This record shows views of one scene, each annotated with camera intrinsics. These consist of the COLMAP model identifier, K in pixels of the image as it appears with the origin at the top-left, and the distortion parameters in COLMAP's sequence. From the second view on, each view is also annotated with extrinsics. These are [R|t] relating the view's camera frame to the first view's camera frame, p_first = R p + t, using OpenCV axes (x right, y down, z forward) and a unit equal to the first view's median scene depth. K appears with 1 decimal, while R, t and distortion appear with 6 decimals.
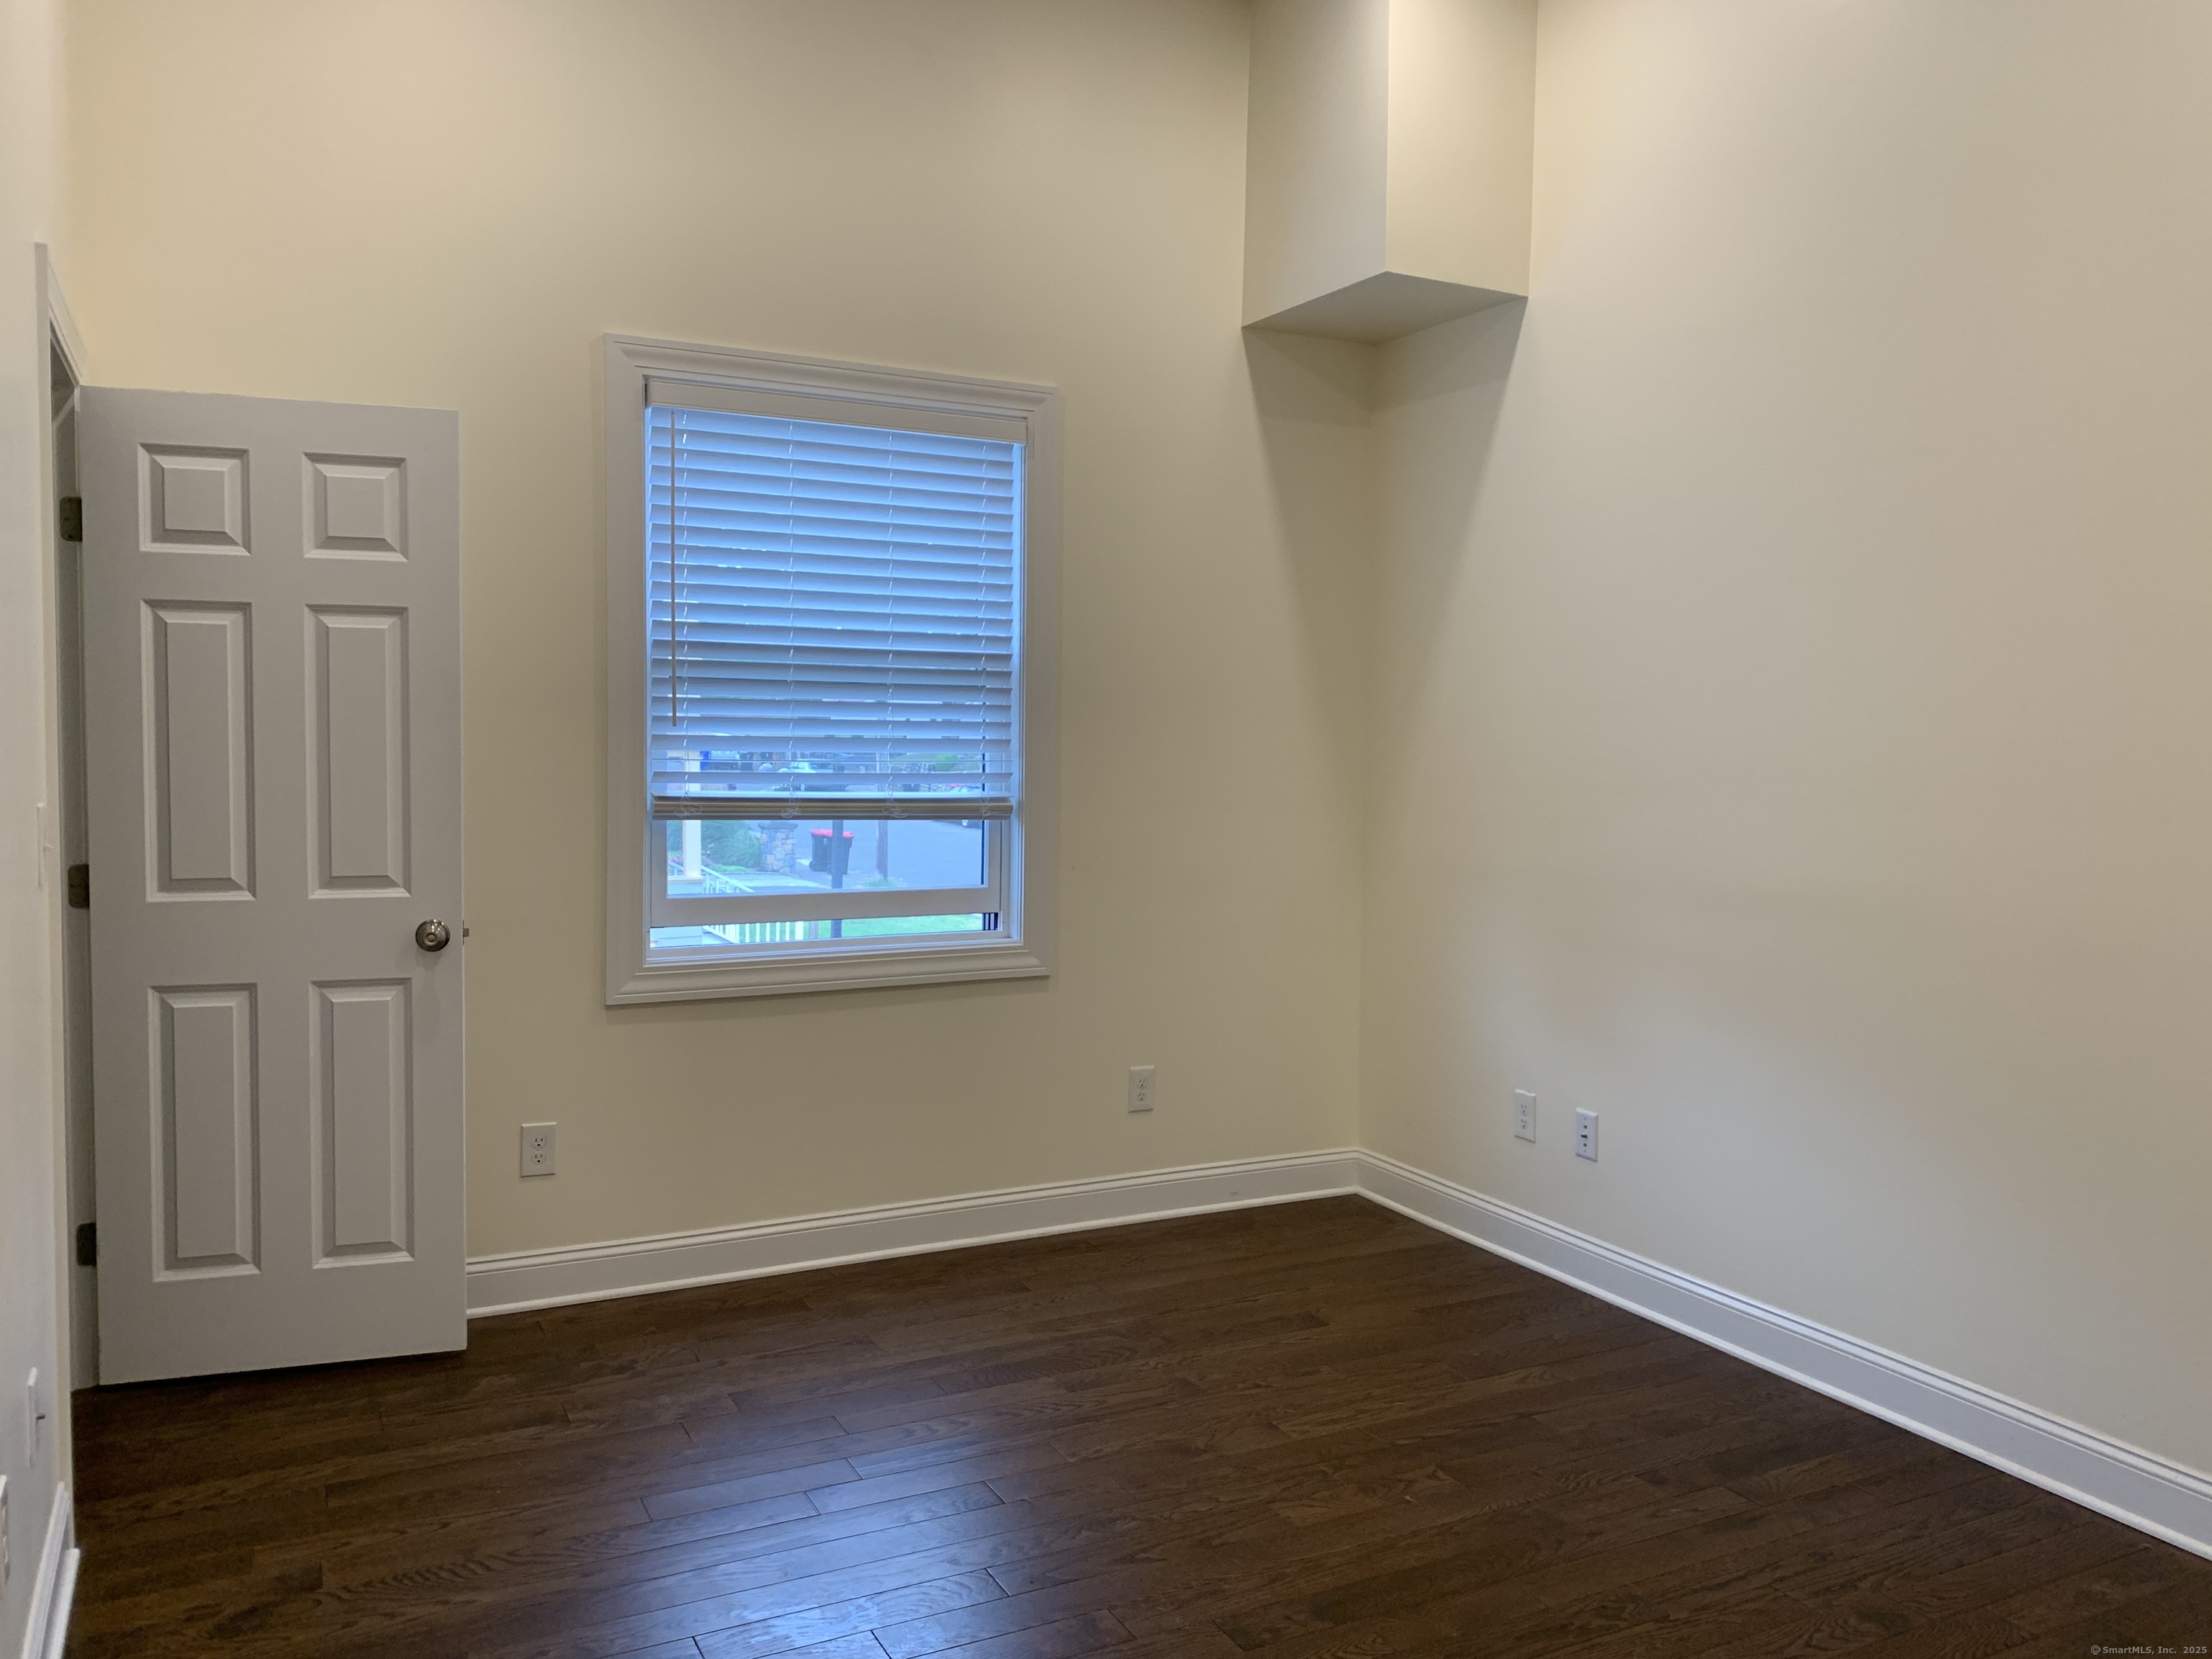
lens RADIAL K [[1704.4, 0, 1127.5], [0, 1704.4, 820.6], [0, 0, 1]] dist [0.031190, -0.050465]
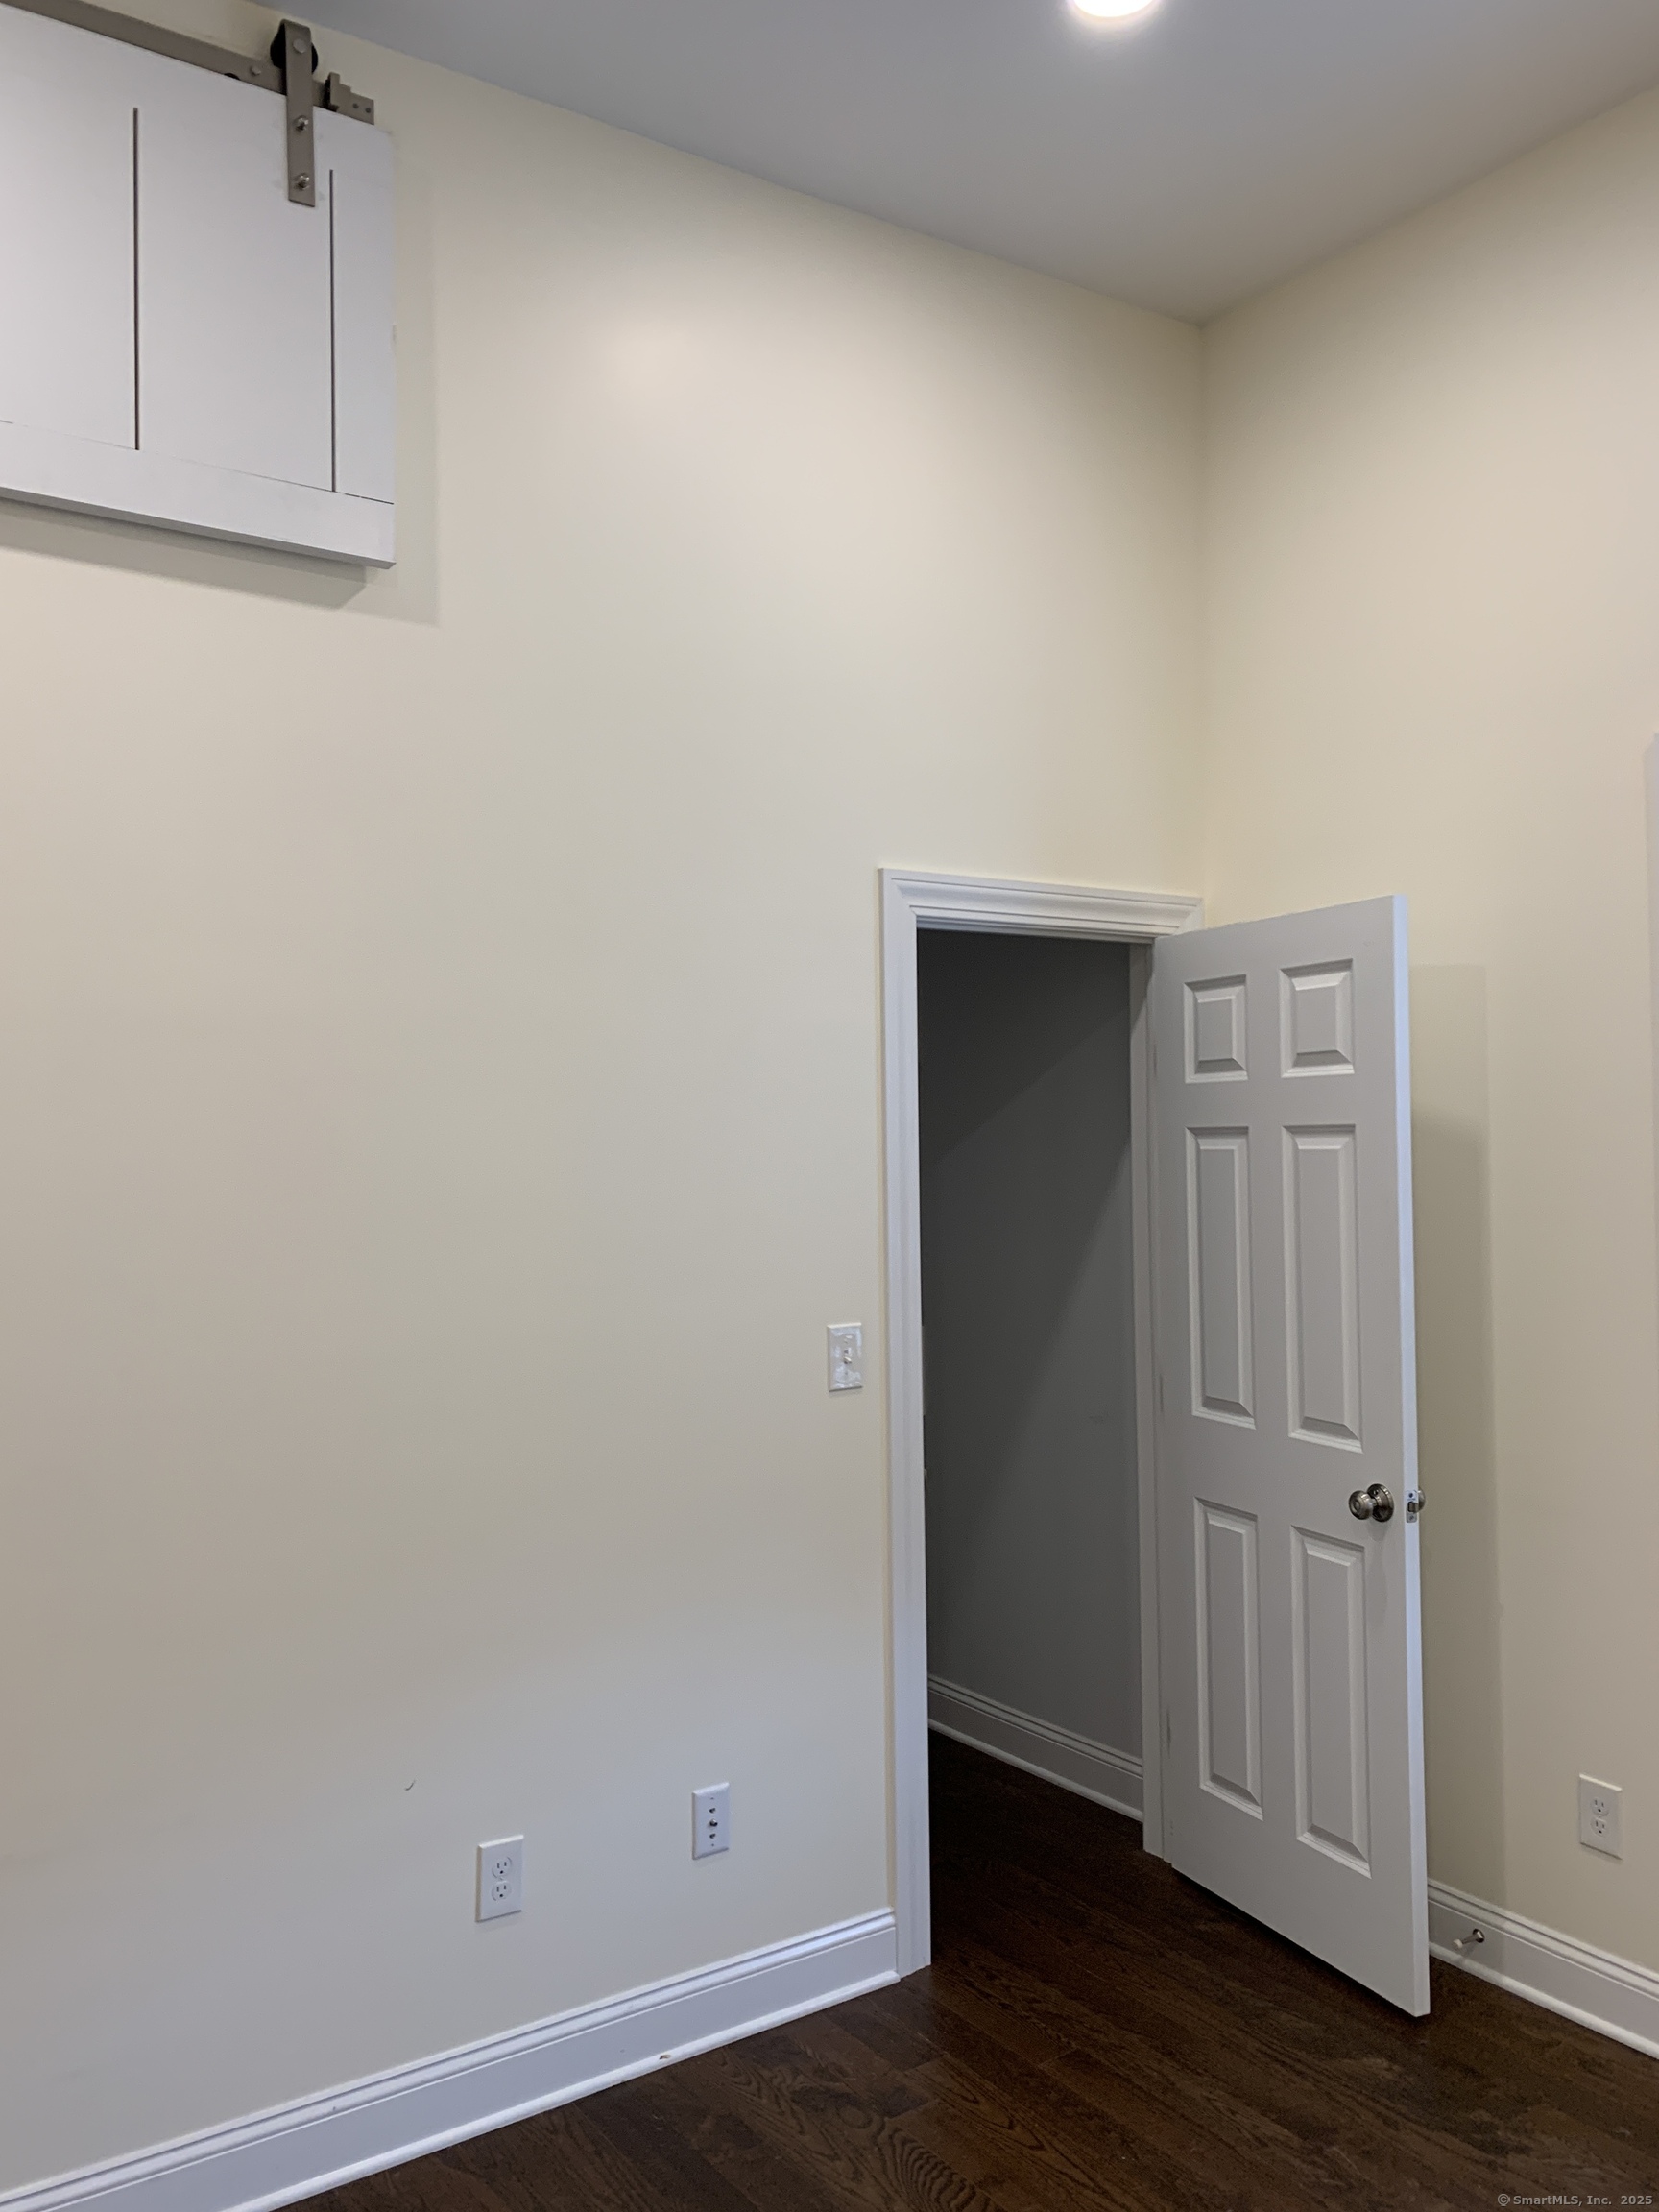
lens RADIAL K [[1704.4, 0, 851.9], [0, 1704.4, 1103.6], [0, 0, 1]] dist [0.031190, -0.050465]
pose [[0.097462, -0.029102, -0.994814, 0.439838], [-0.038308, 0.998722, -0.032969, -0.097182], [0.994502, 0.041323, 0.096222, 0.661198]]
